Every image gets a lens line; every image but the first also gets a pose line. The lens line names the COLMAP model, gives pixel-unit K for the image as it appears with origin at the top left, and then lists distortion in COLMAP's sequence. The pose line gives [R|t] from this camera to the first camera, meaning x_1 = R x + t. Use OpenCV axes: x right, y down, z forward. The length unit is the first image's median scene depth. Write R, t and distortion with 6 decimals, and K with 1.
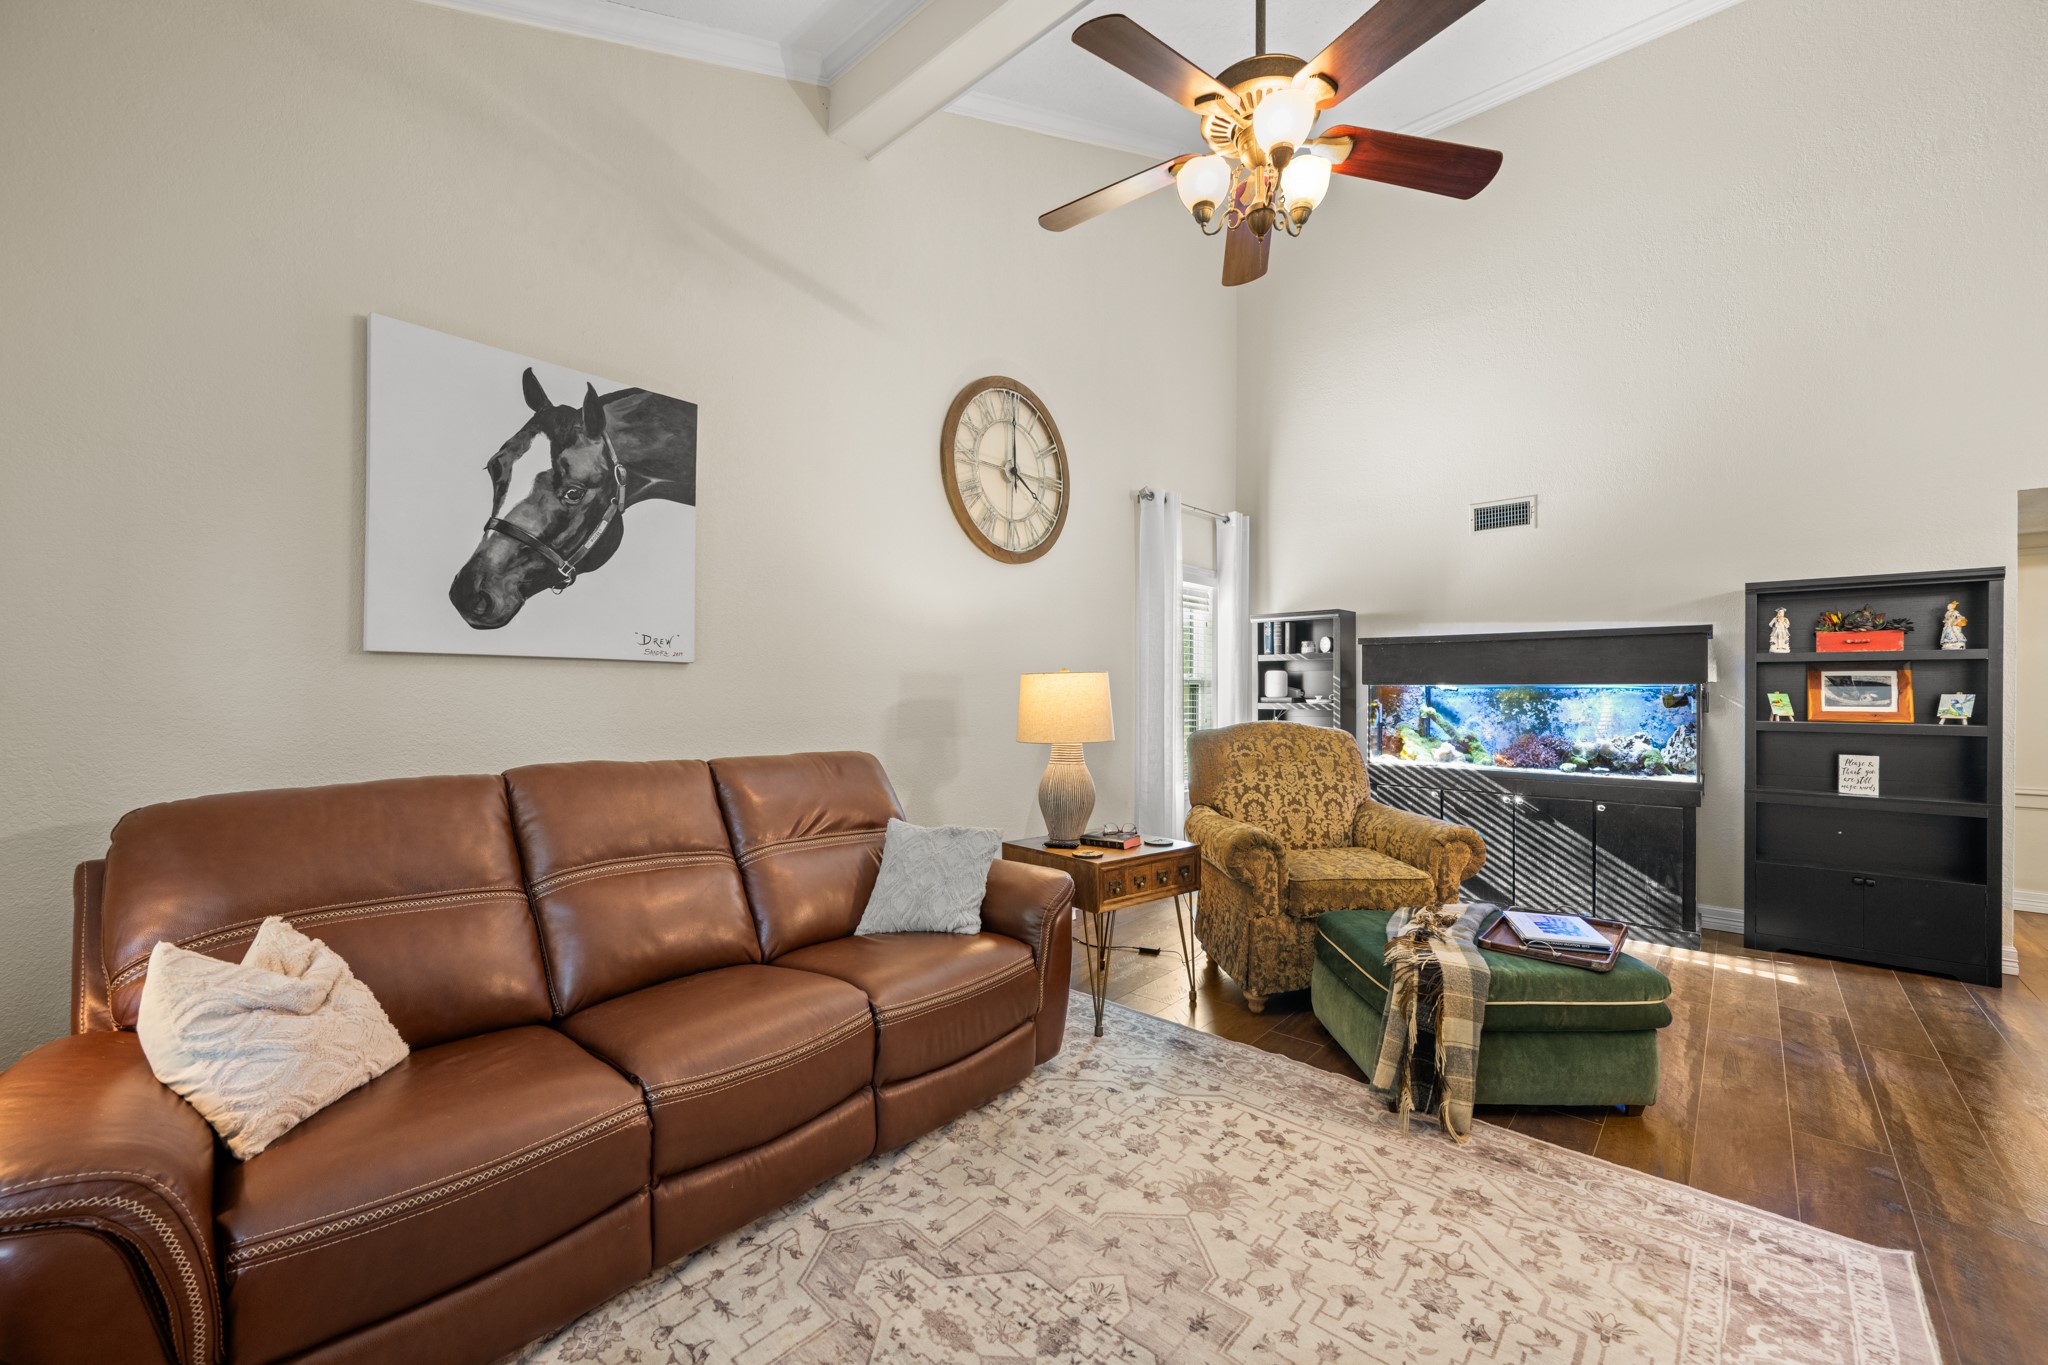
lens RADIAL K [[803.3, 0, 1024.9], [0, 803.3, 682.4], [0, 0, 1]] dist [-0.001338, -0.000123]
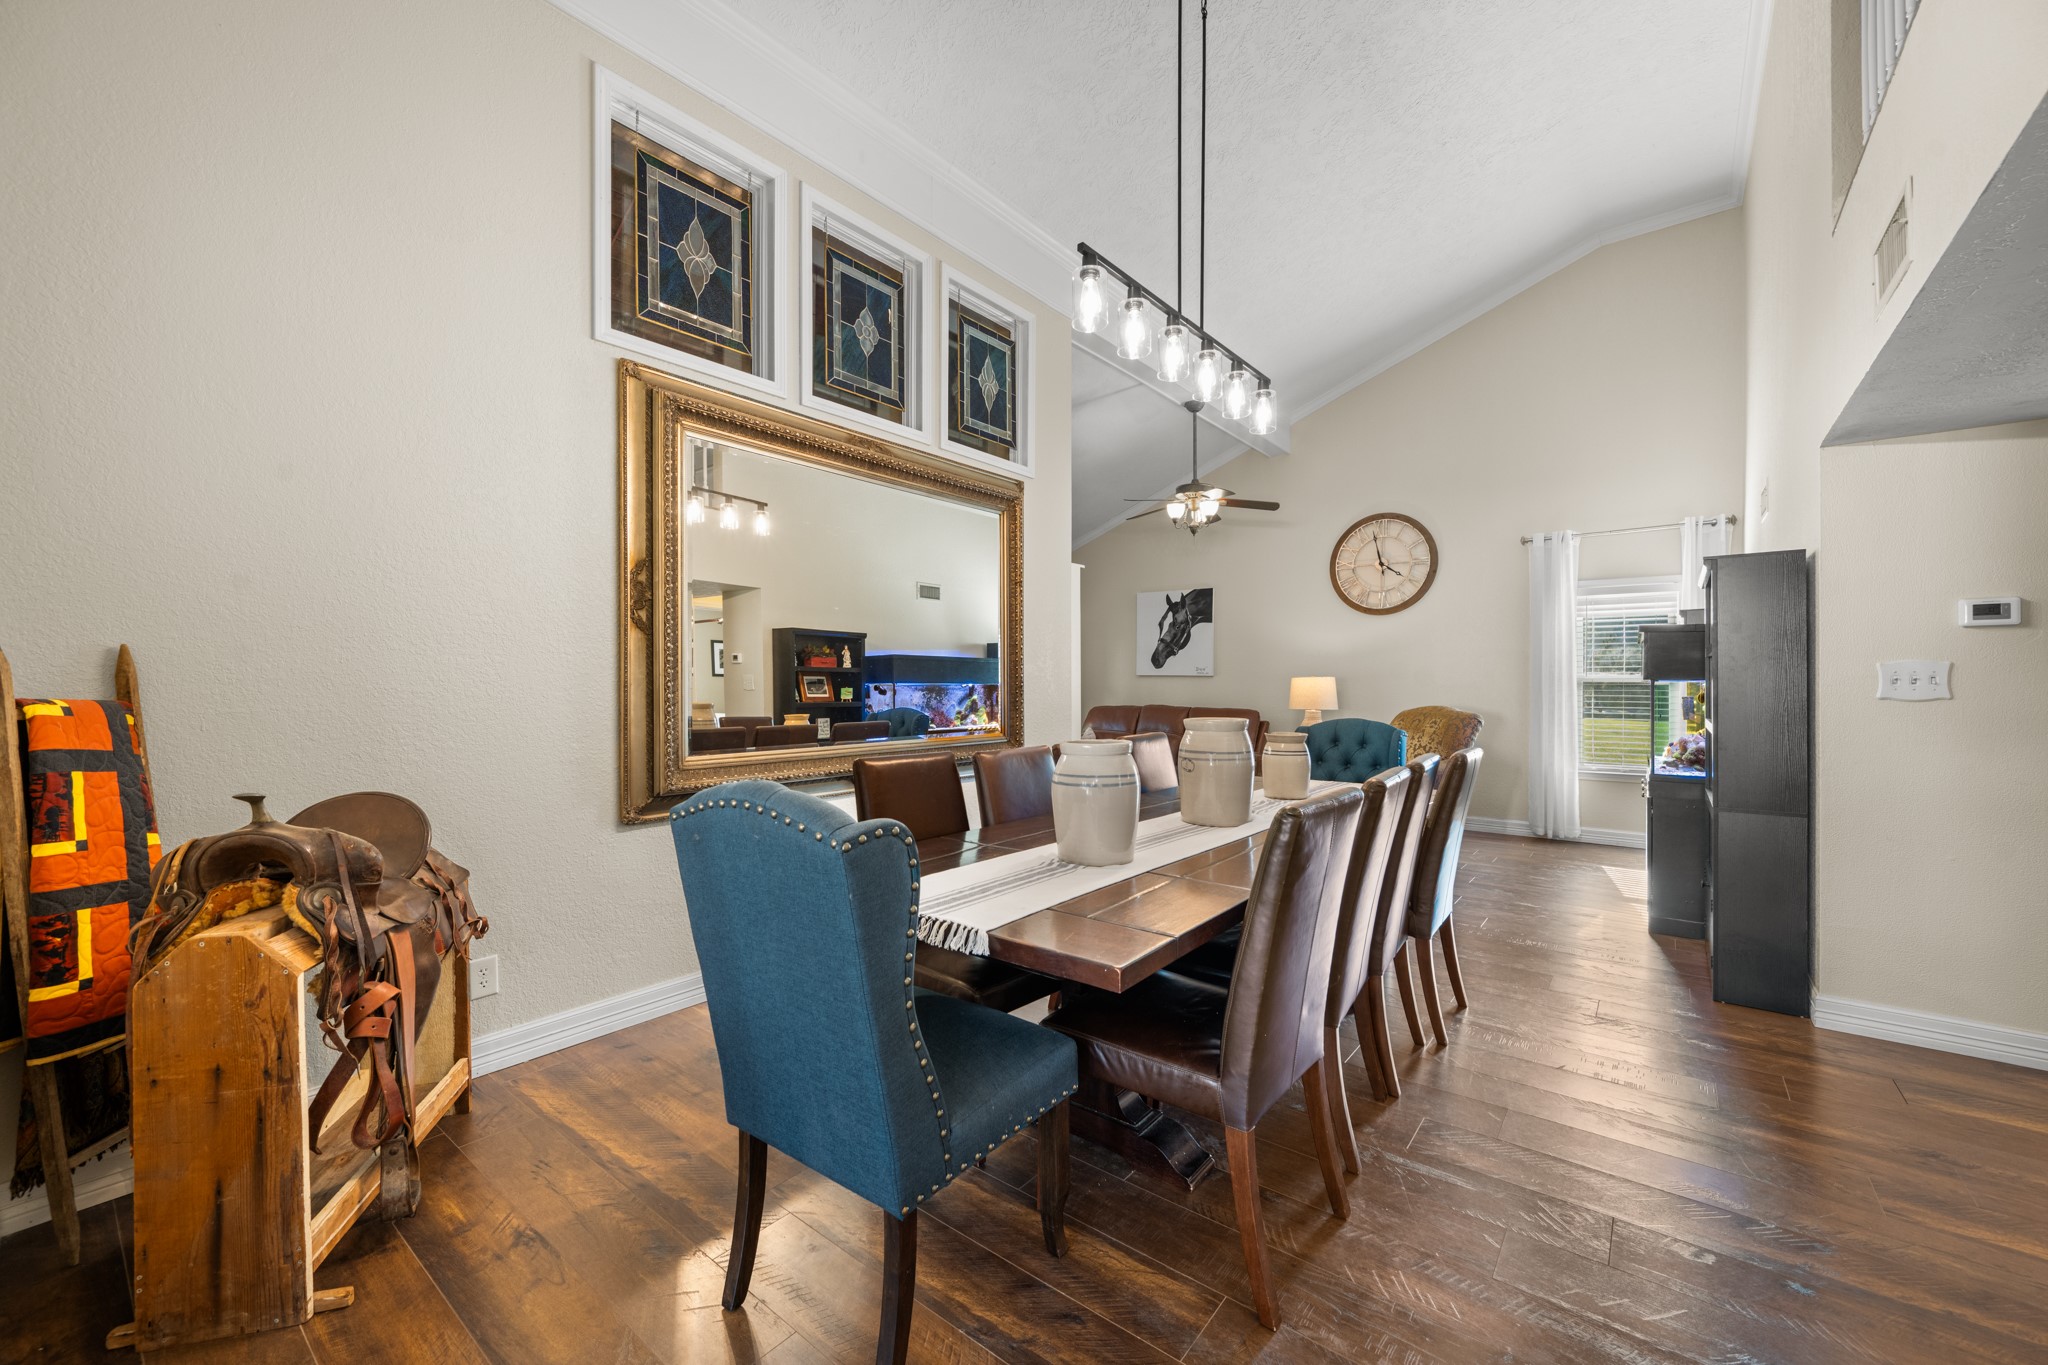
lens RADIAL K [[803.3, 0, 1022.3], [0, 803.3, 679.4], [0, 0, 1]] dist [-0.001338, -0.000123]
pose [[0.062920, -0.003301, -0.998013, 2.835669], [0.004763, 0.999984, -0.003007, -0.006620], [0.998007, -0.004564, 0.062934, 0.130325]]
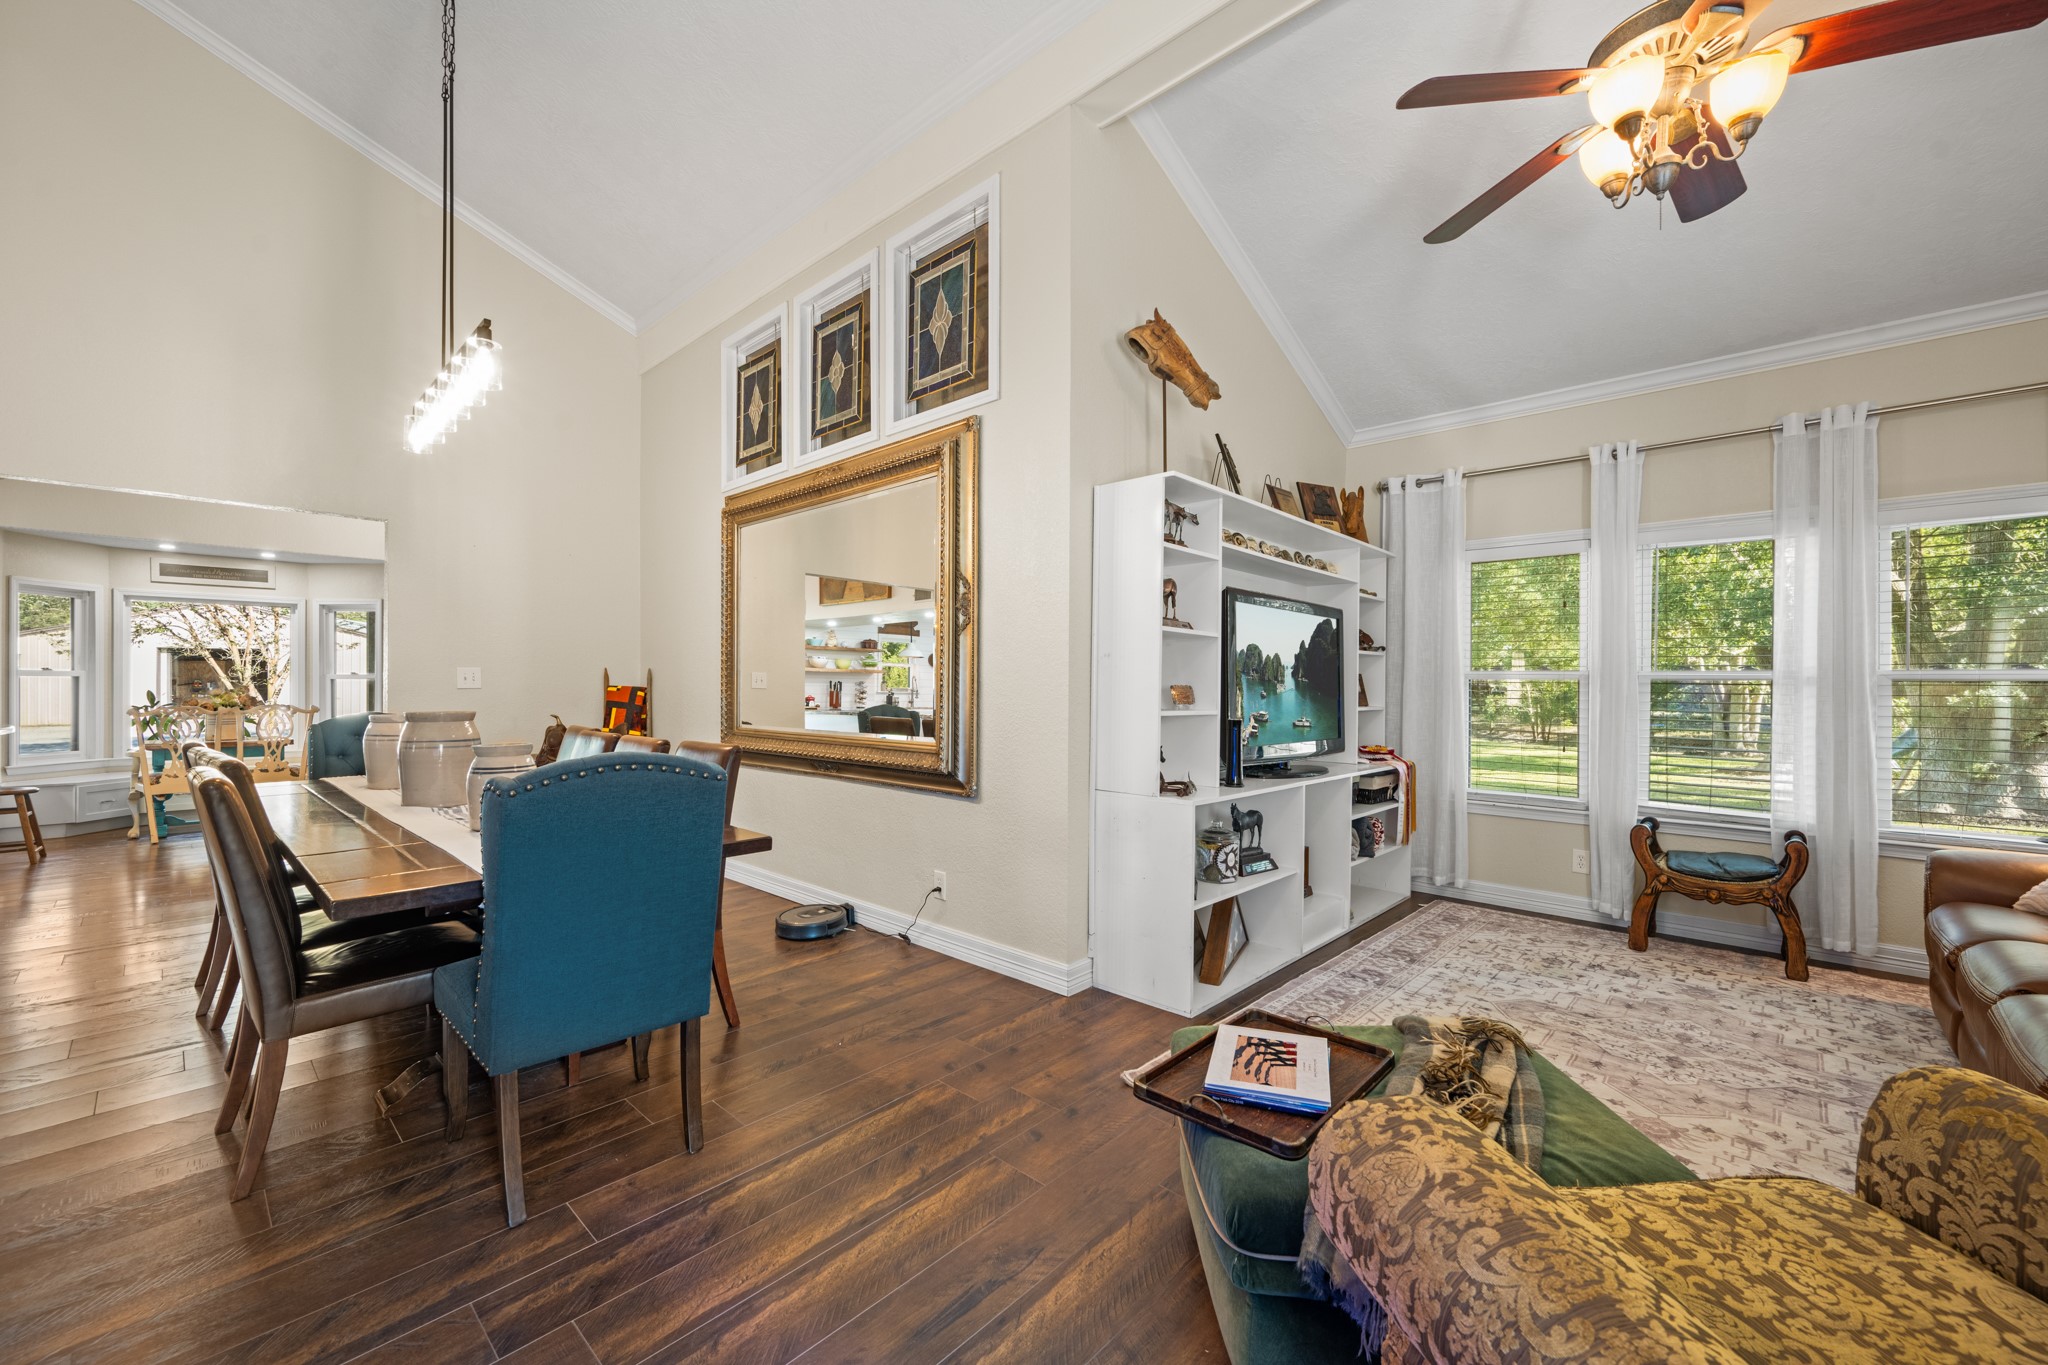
lens RADIAL K [[803.3, 0, 1020.8], [0, 803.3, 682.7], [0, 0, 1]] dist [-0.001338, -0.000123]
pose [[-0.999726, -0.009800, 0.021237, 0.861063], [-0.009885, 0.999943, -0.003910, 0.011314], [-0.021197, -0.004118, -0.999767, 1.671310]]
